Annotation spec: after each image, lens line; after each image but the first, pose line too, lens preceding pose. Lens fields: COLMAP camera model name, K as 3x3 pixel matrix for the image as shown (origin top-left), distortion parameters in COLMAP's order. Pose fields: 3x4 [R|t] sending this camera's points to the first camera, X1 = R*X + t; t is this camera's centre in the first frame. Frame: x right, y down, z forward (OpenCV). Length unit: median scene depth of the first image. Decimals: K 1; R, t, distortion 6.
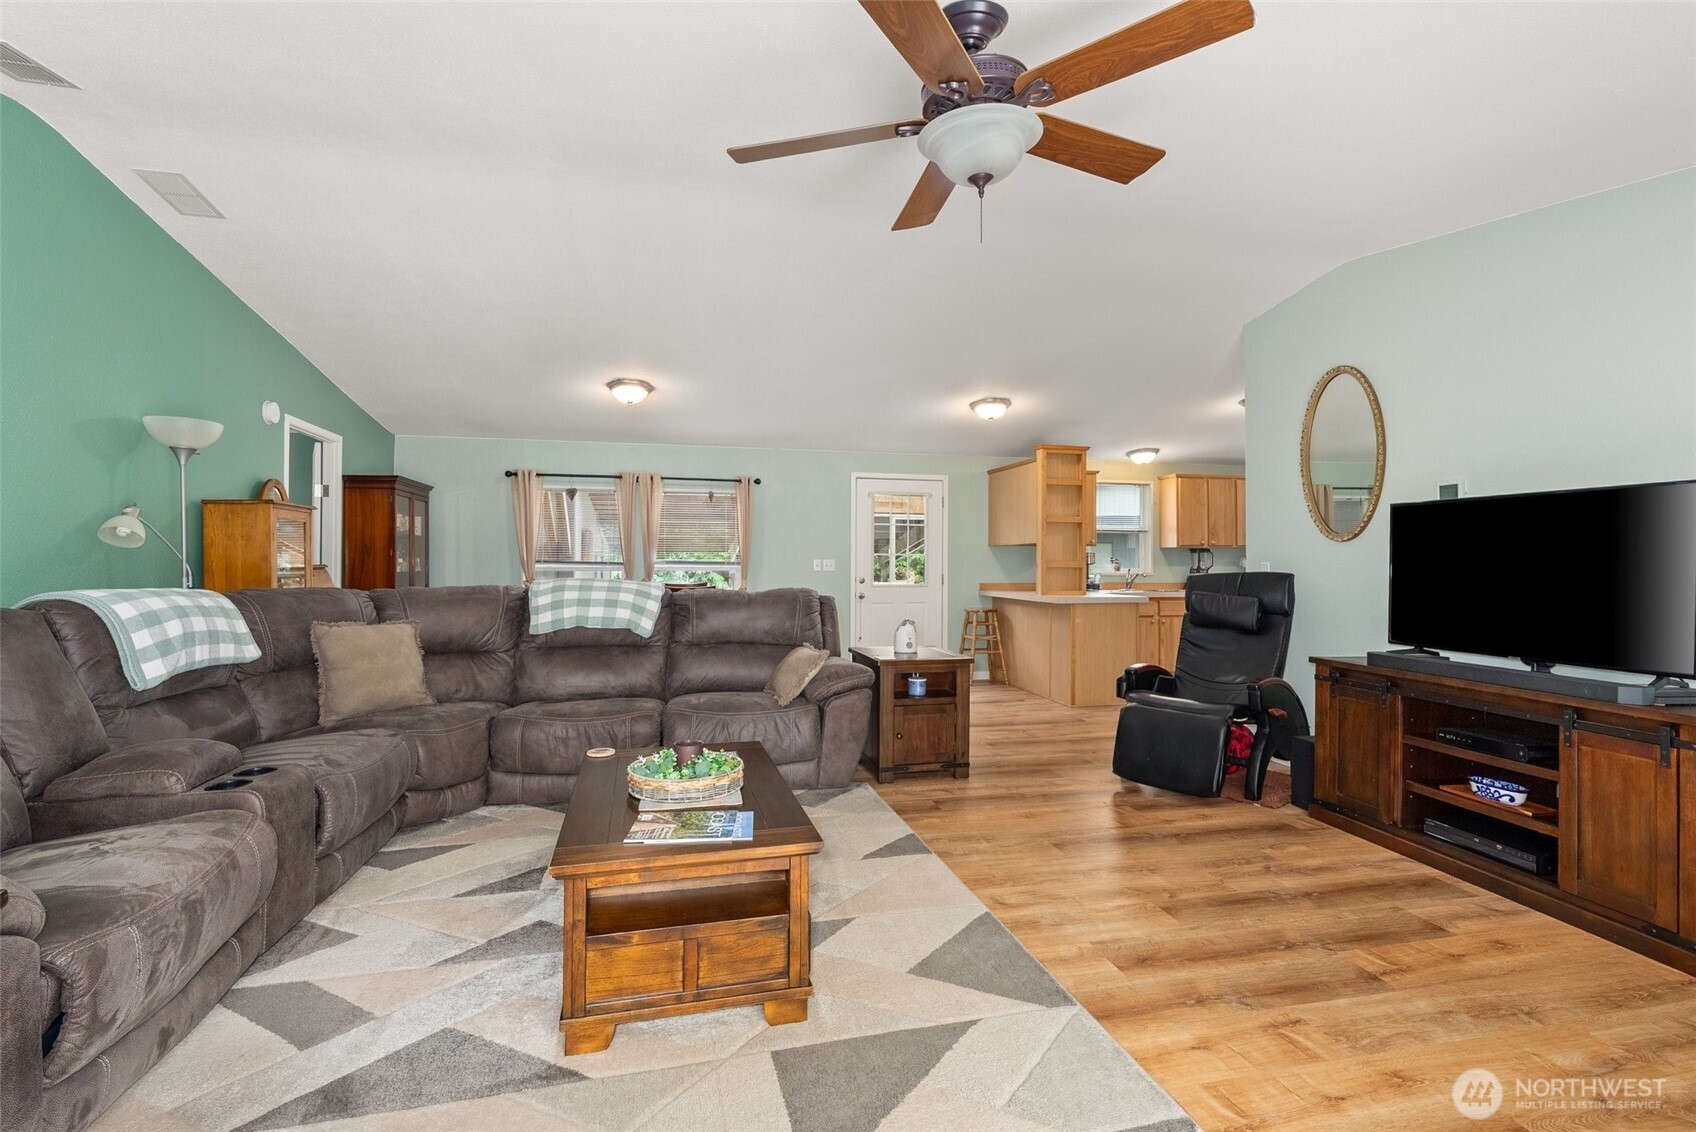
lens RADIAL K [[757.6, 0, 842.5], [0, 757.6, 558.6], [0, 0, 1]] dist [0.003193, 0.000643]
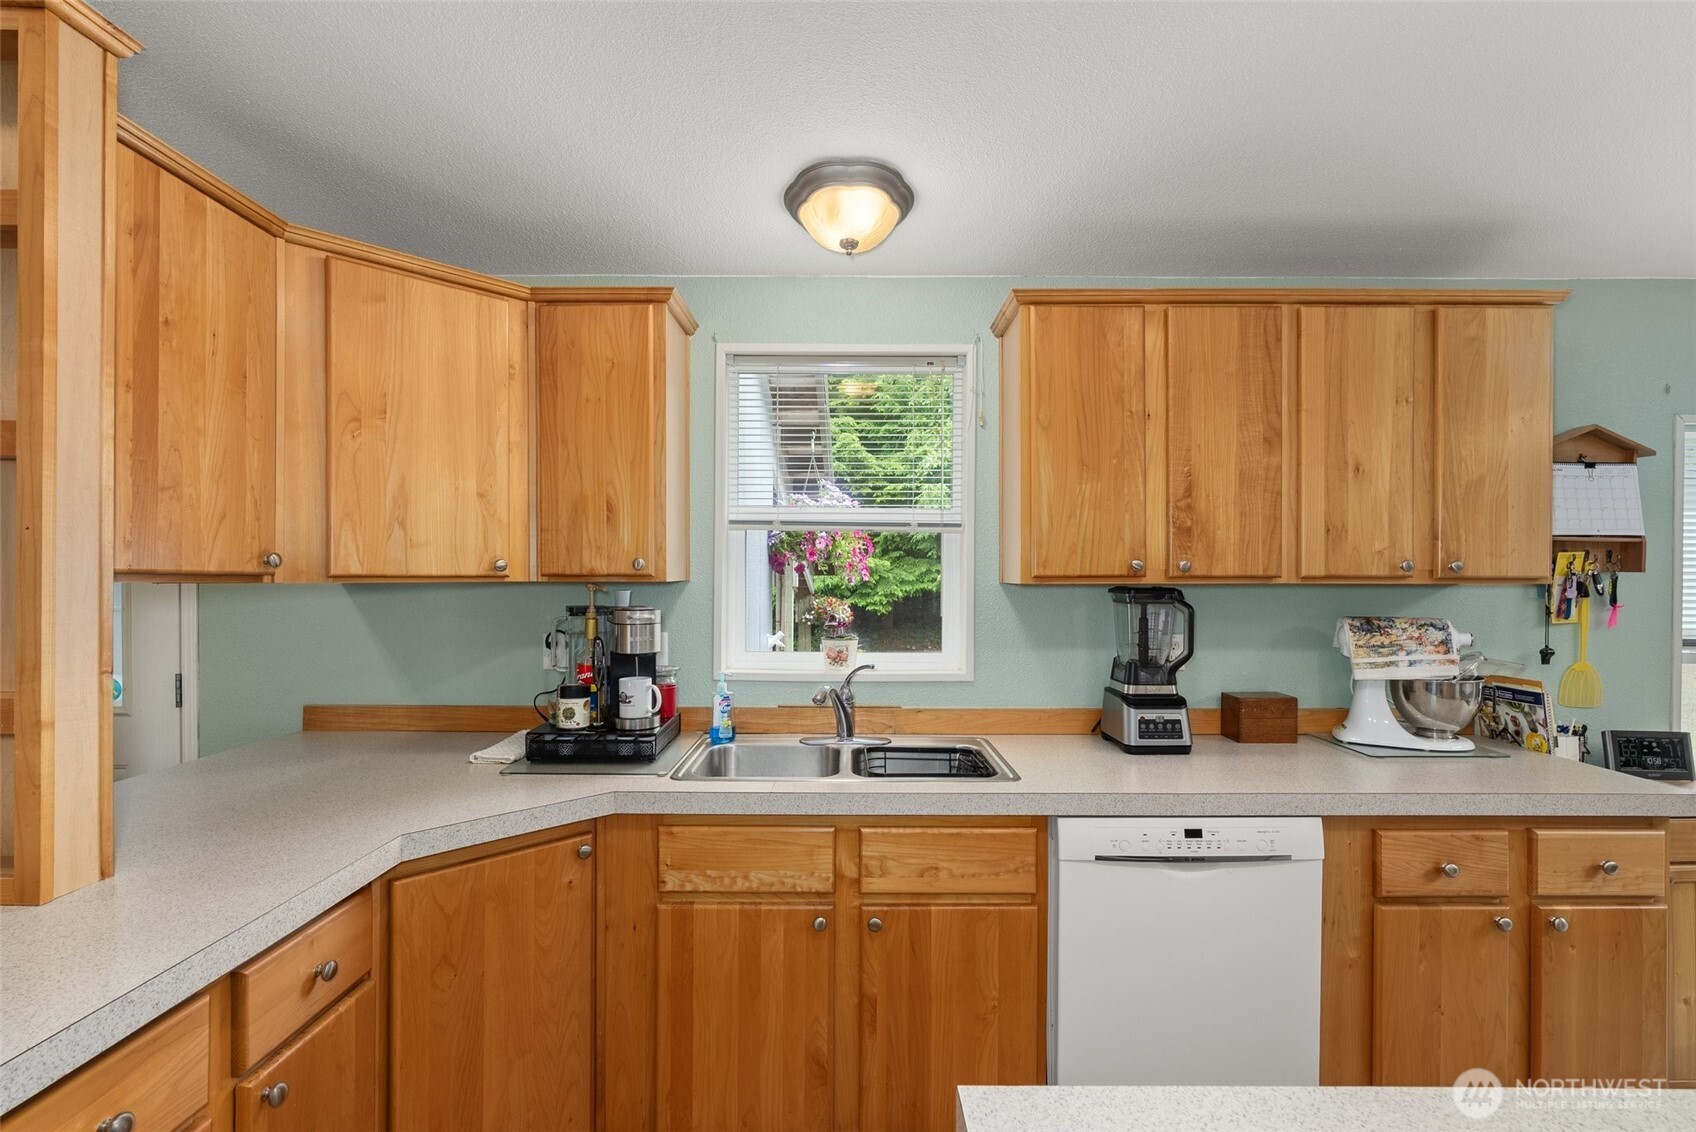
lens RADIAL K [[757.6, 0, 851.6], [0, 757.6, 577.1], [0, 0, 1]] dist [0.003193, 0.000643]
pose [[0.972457, 0.005226, -0.233025, 0.438713], [-0.006331, 0.999972, -0.003992, -0.015472], [0.232998, 0.005358, 0.972463, 0.732382]]
